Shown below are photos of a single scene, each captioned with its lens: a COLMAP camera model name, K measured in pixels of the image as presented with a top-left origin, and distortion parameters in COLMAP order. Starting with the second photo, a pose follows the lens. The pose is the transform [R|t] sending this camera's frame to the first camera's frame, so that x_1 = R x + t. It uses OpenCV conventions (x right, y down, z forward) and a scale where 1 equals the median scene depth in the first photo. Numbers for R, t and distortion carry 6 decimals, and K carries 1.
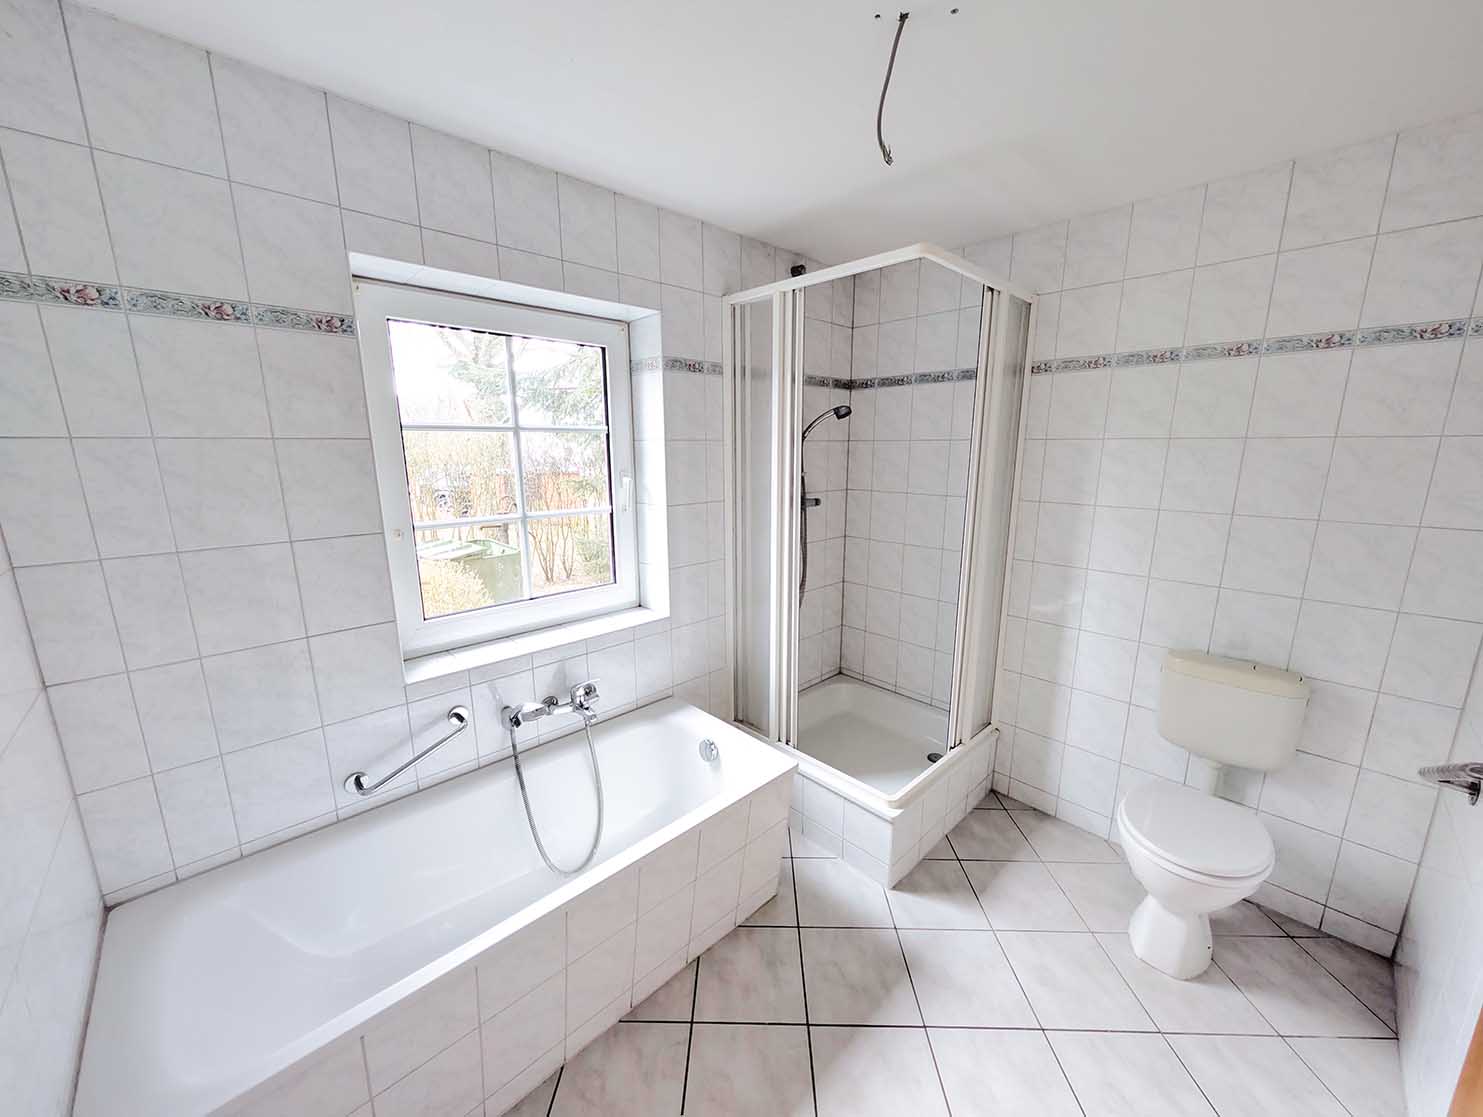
lens RADIAL K [[562.4, 0, 743.7], [0, 562.4, 559.9], [0, 0, 1]] dist [0.001282, -0.000471]
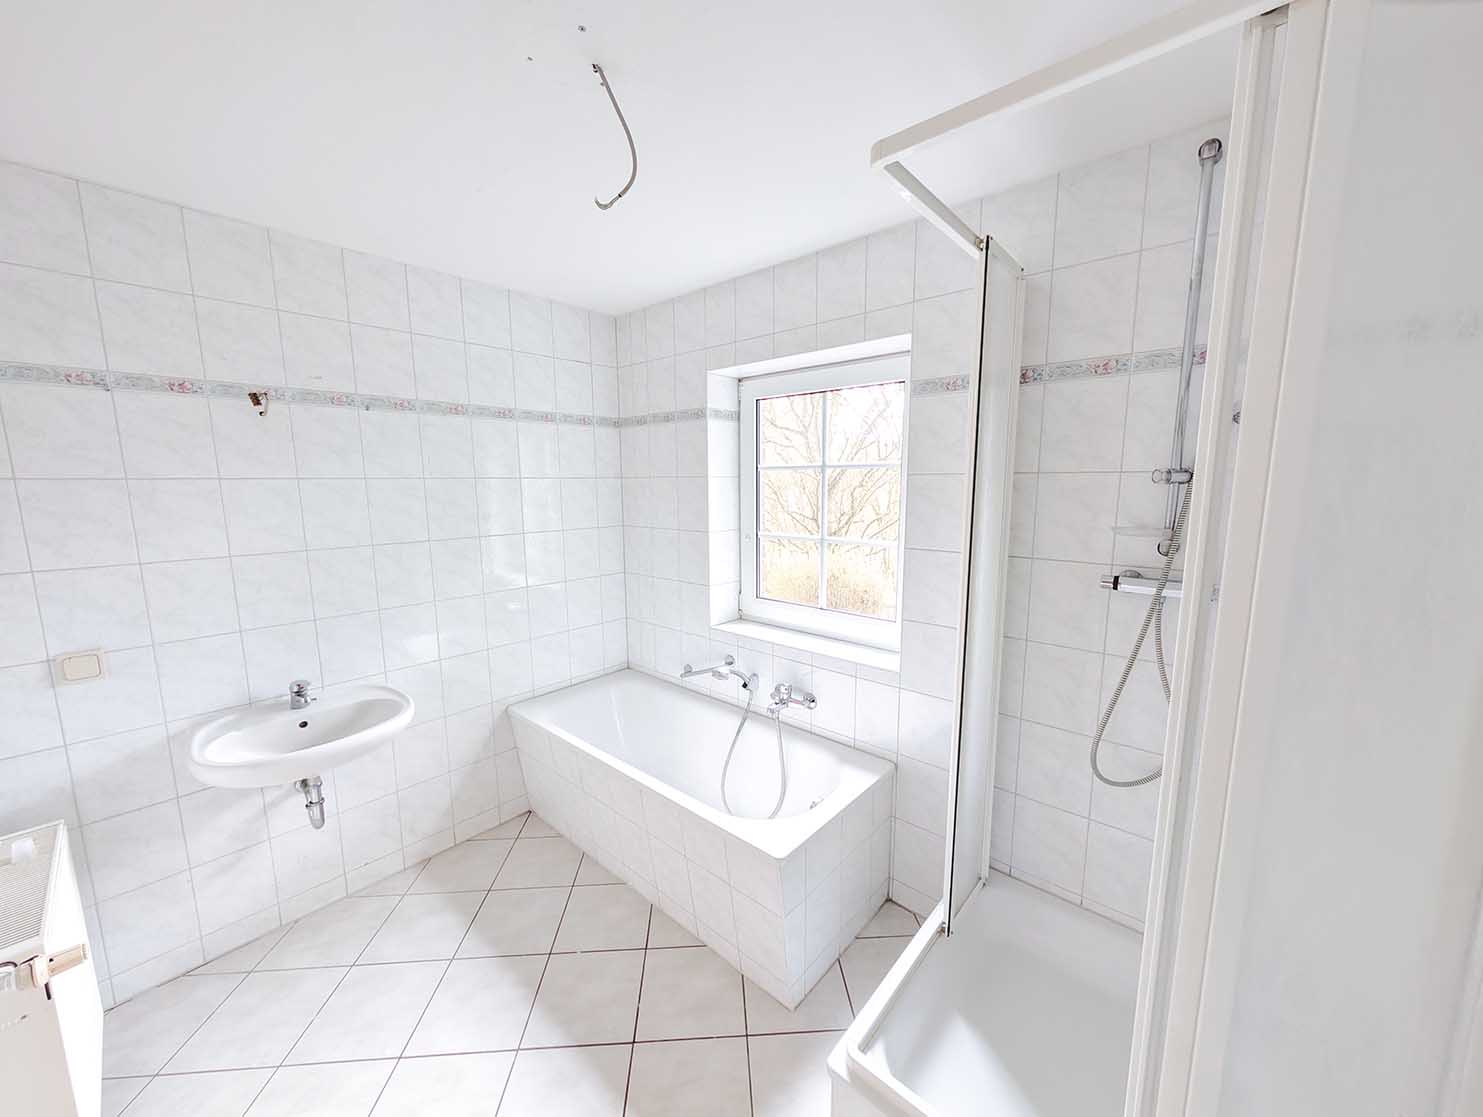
lens RADIAL K [[562.4, 0, 742.0], [0, 562.4, 562.5], [0, 0, 1]] dist [0.001282, -0.000471]
pose [[0.075364, 0.144220, -0.986672, 0.947023], [-0.196469, 0.972237, 0.127103, -0.177264], [0.977609, 0.184272, 0.101607, 0.870249]]
